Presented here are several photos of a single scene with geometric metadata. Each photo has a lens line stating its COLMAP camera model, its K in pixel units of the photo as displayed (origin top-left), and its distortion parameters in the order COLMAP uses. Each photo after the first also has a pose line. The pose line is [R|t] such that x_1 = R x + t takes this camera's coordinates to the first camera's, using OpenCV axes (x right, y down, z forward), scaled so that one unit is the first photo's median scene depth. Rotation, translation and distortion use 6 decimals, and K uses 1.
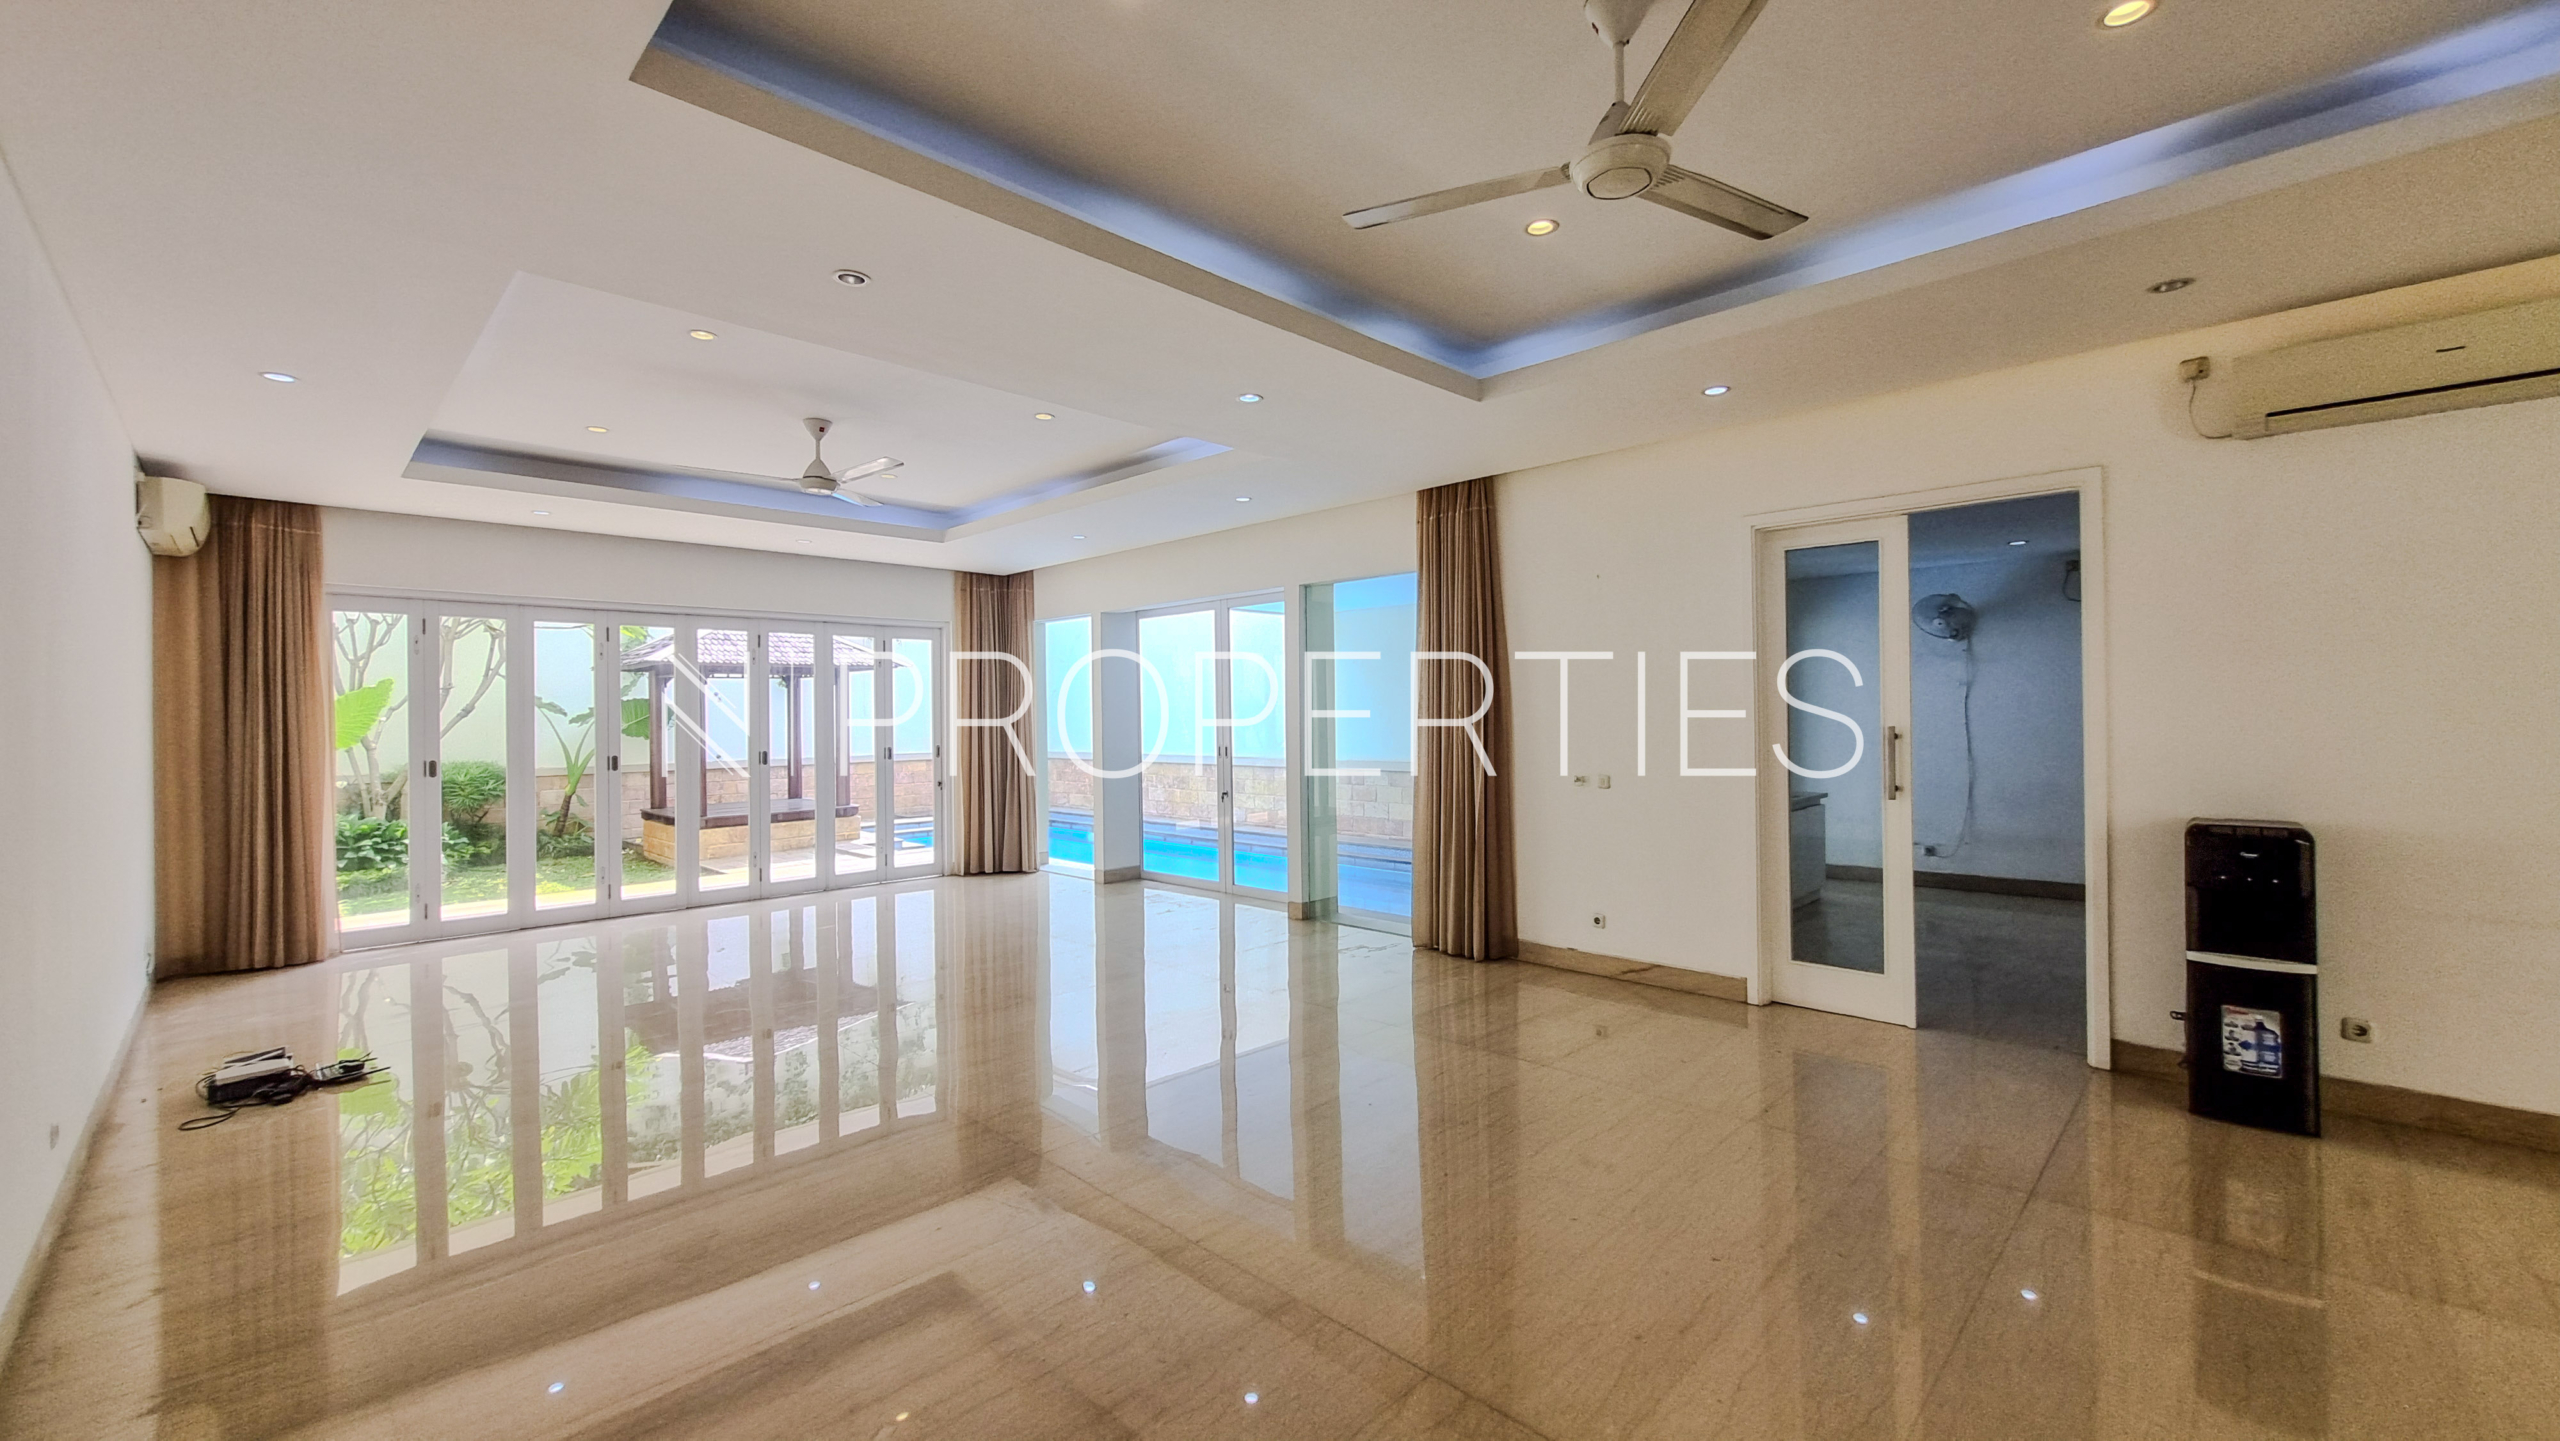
lens RADIAL K [[1036.9, 0, 1280.0], [0, 1036.9, 720.5], [0, 0, 1]] dist [0.018253, 0.000047]
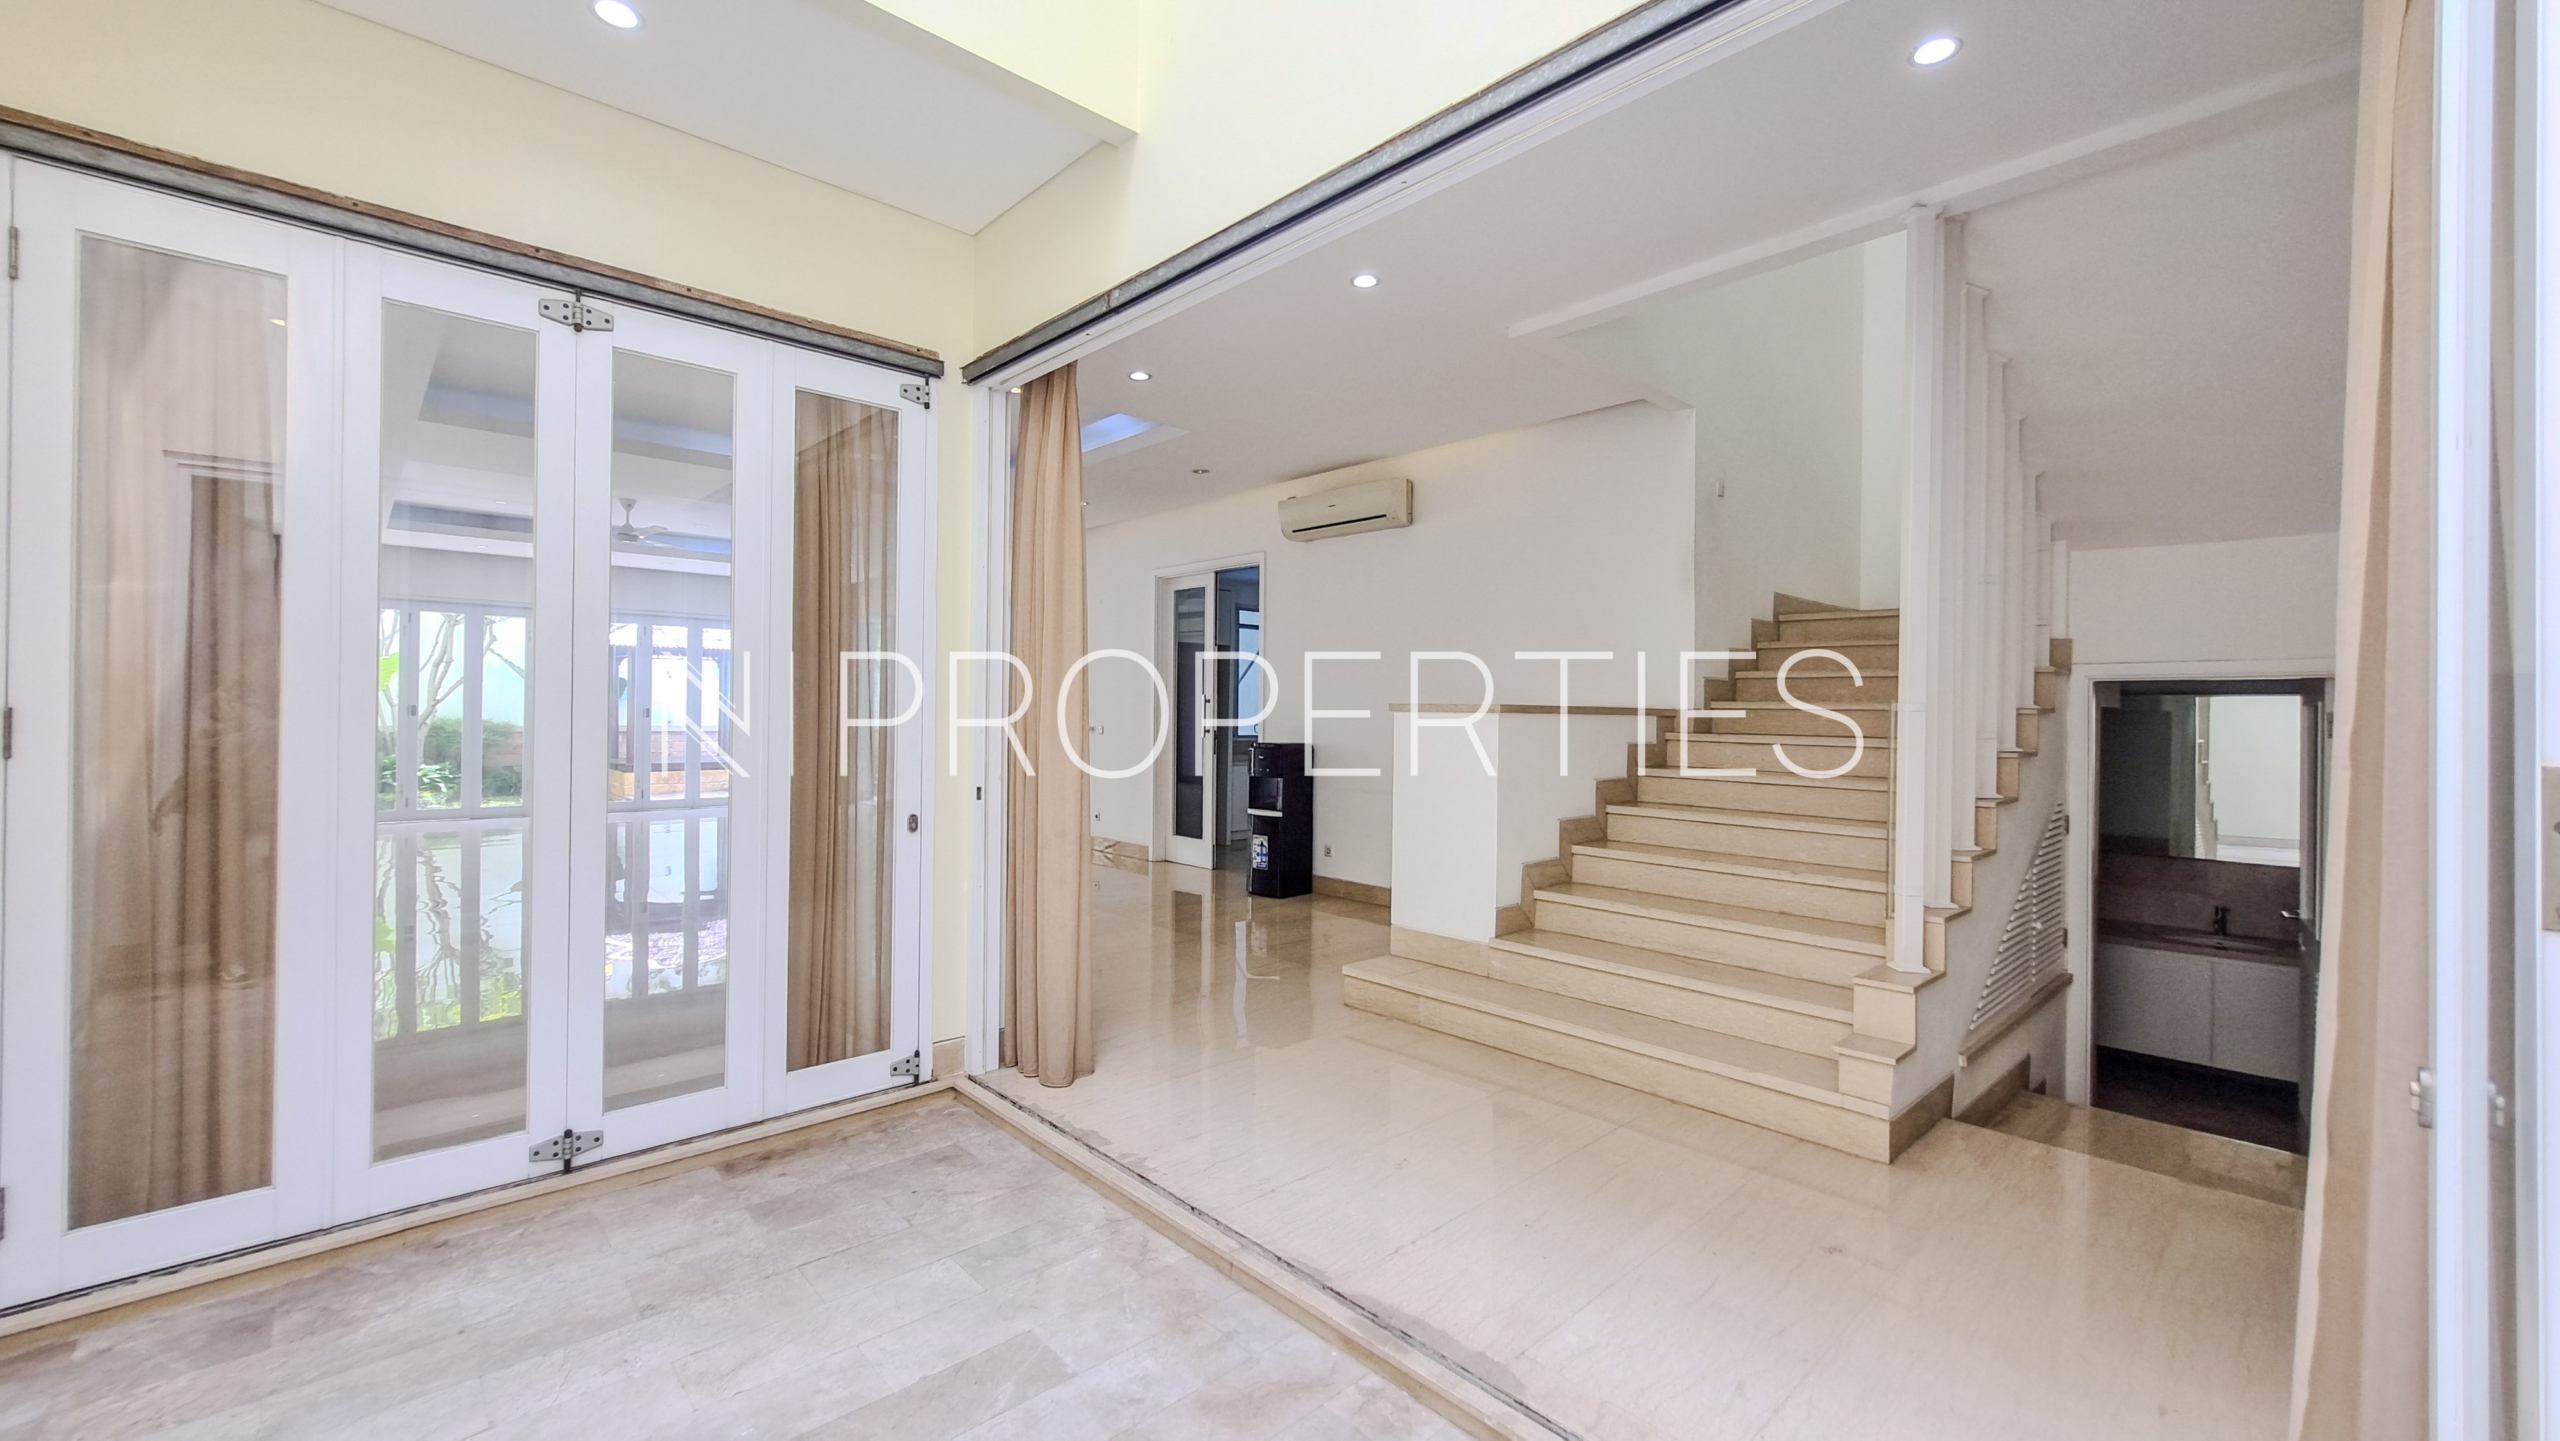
lens RADIAL K [[990.6, 0, 1280.0], [0, 990.6, 720.5], [0, 0, 1]] dist [0.028912, 0.000079]
pose [[0.998622, 0.024462, -0.046430, 0.623610], [-0.024569, 0.999697, -0.001729, 0.037687], [0.046374, 0.002867, 0.998920, -0.496518]]
